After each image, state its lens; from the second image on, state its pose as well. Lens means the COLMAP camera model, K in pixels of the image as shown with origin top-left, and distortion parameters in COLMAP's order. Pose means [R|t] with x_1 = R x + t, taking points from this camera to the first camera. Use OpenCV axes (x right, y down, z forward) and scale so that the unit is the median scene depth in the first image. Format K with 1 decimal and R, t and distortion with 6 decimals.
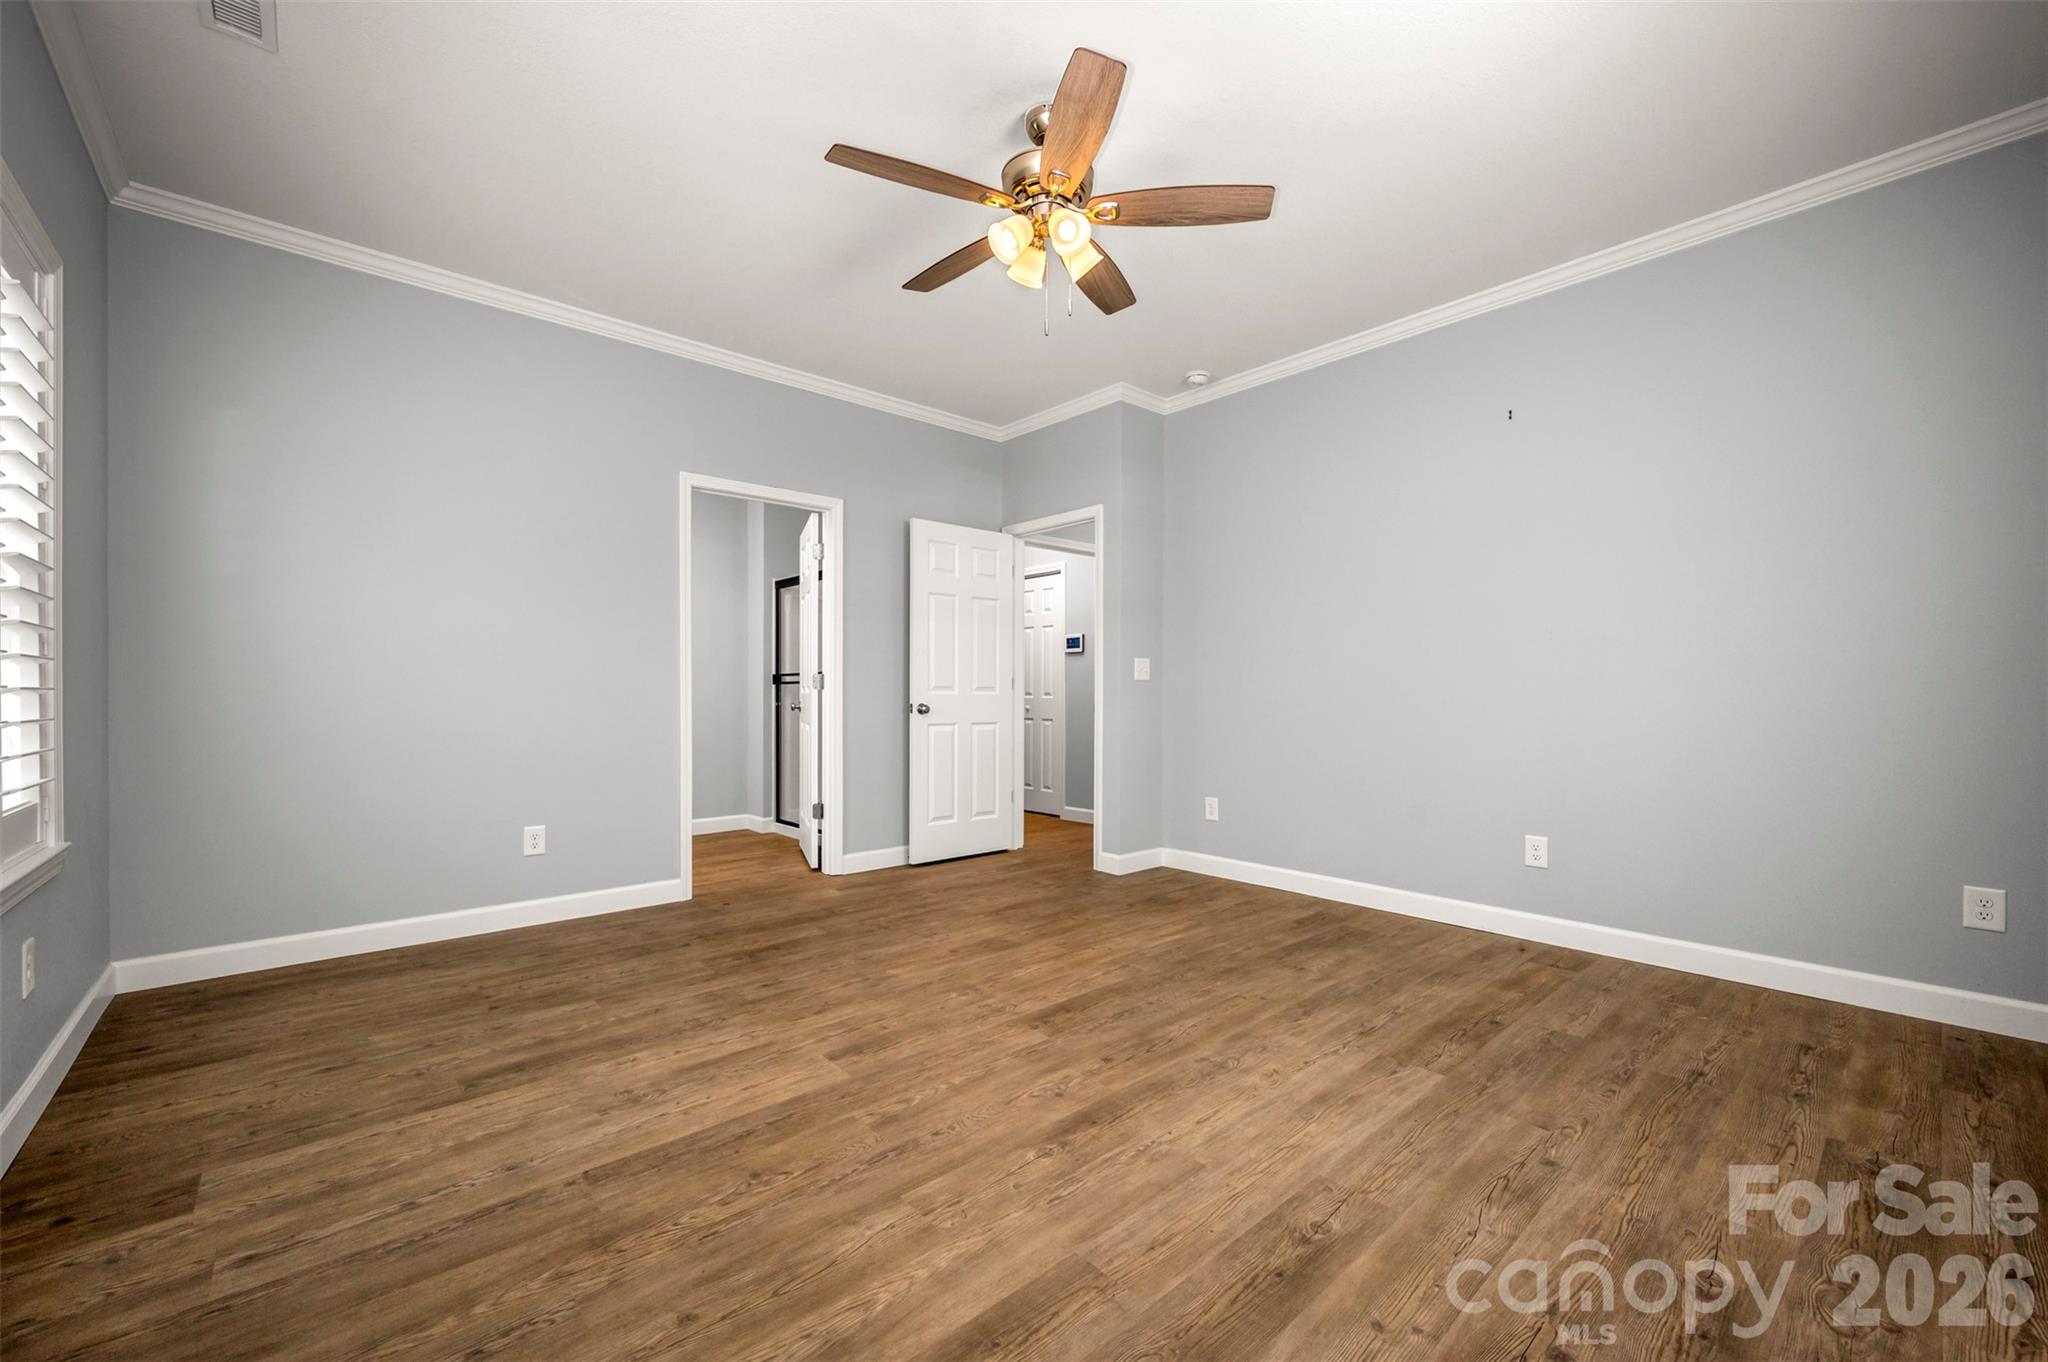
lens RADIAL K [[830.0, 0, 997.8], [0, 830.0, 685.9], [0, 0, 1]] dist [-0.005678, -0.000113]
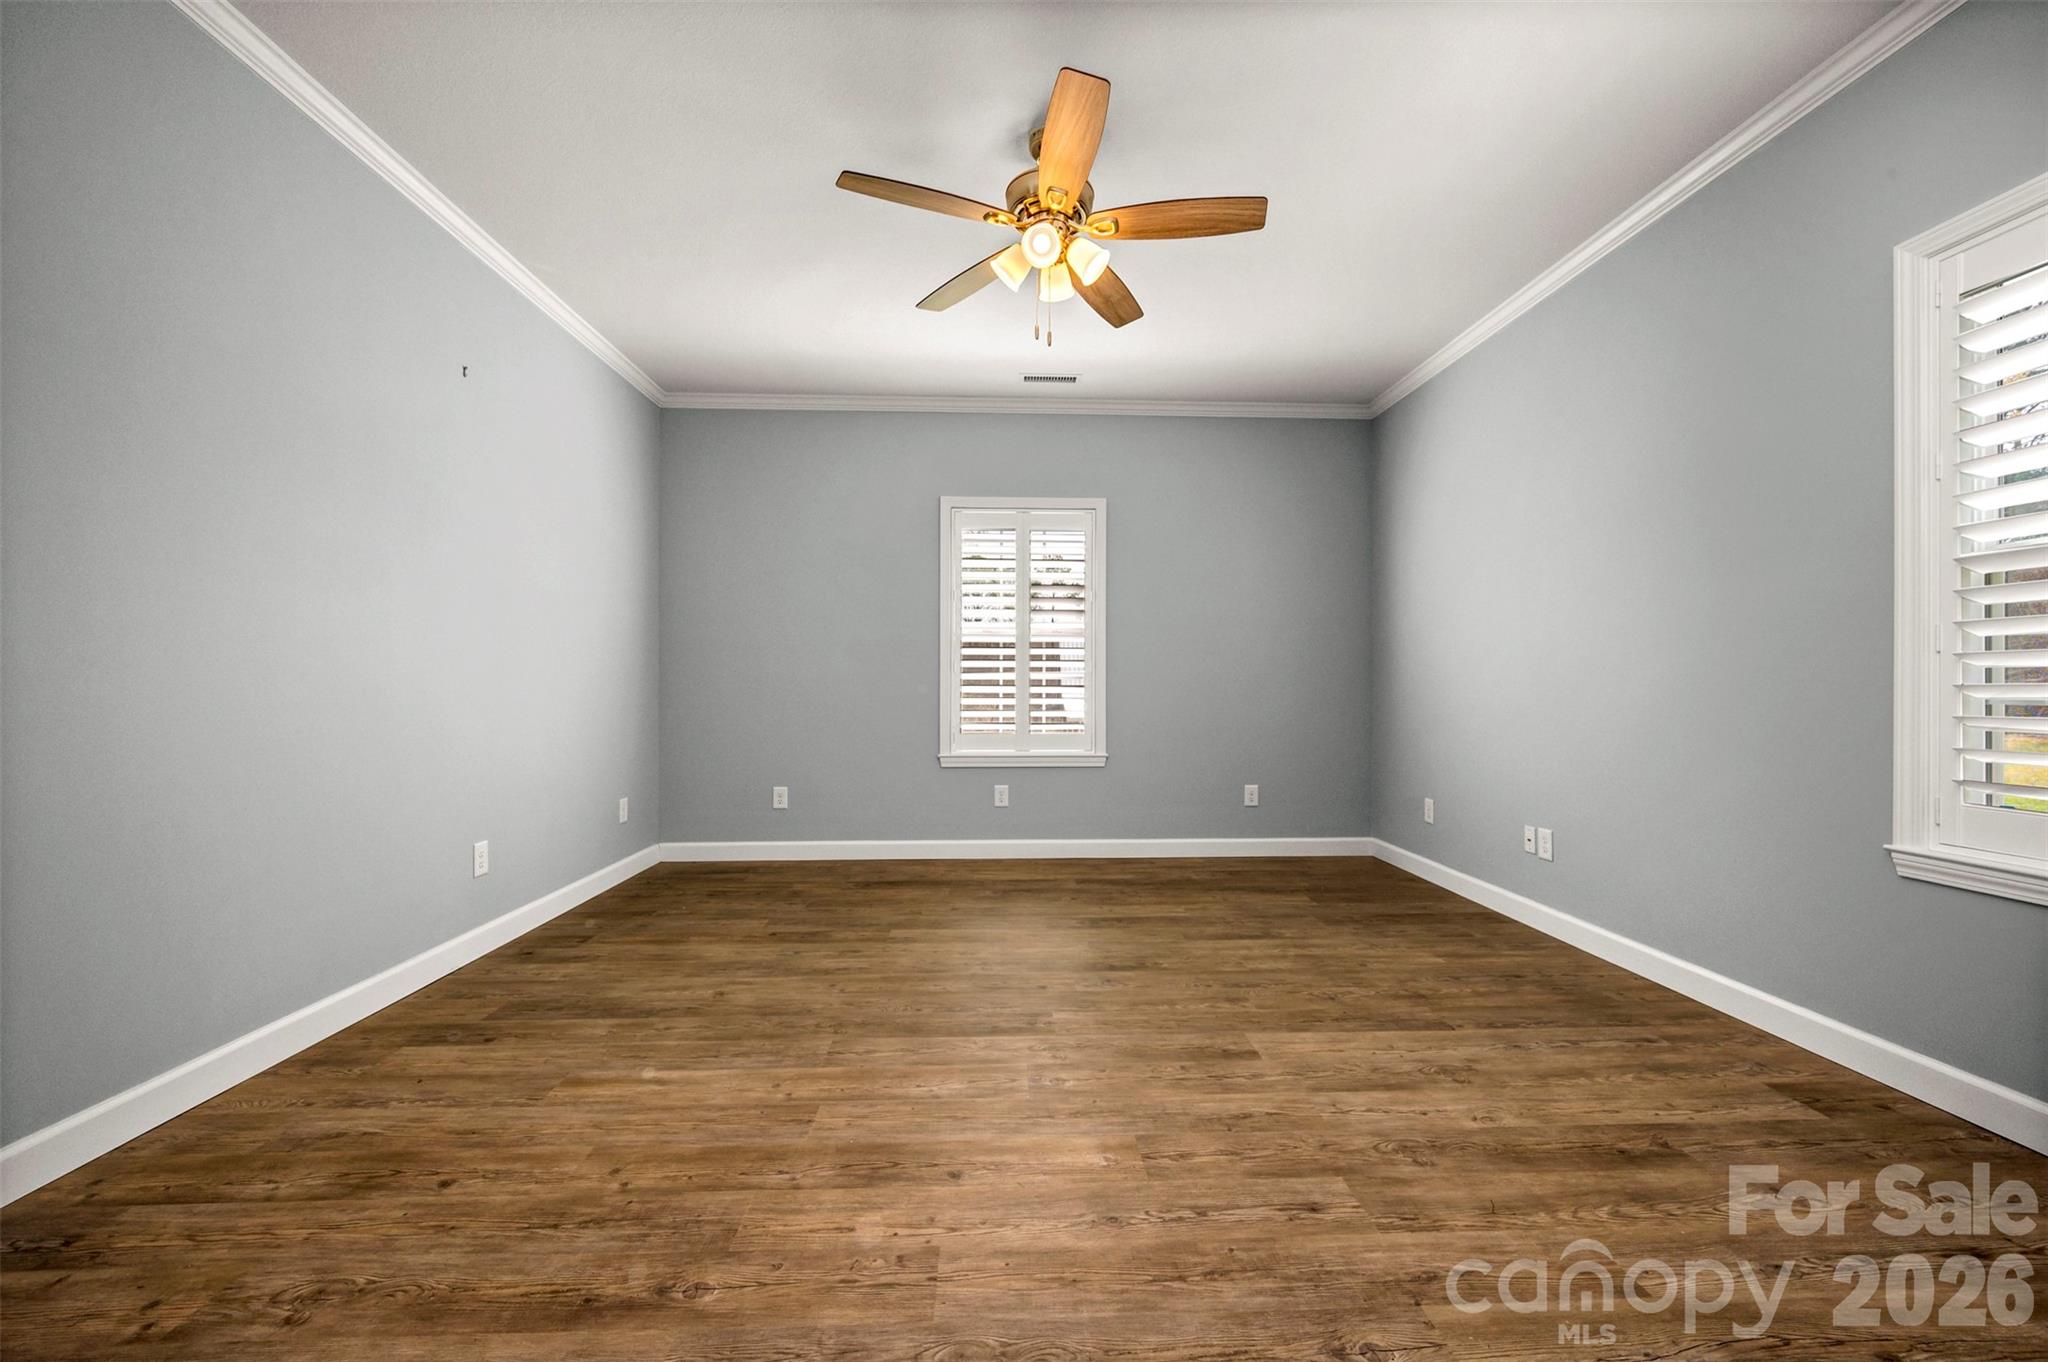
lens RADIAL K [[830.0, 0, 997.8], [0, 830.0, 685.9], [0, 0, 1]] dist [-0.005678, -0.000113]
pose [[-0.785968, -0.000061, 0.618267, -0.552999], [-0.006150, 0.999951, -0.007719, 0.004308], [-0.618236, -0.009869, -0.785931, 1.898800]]
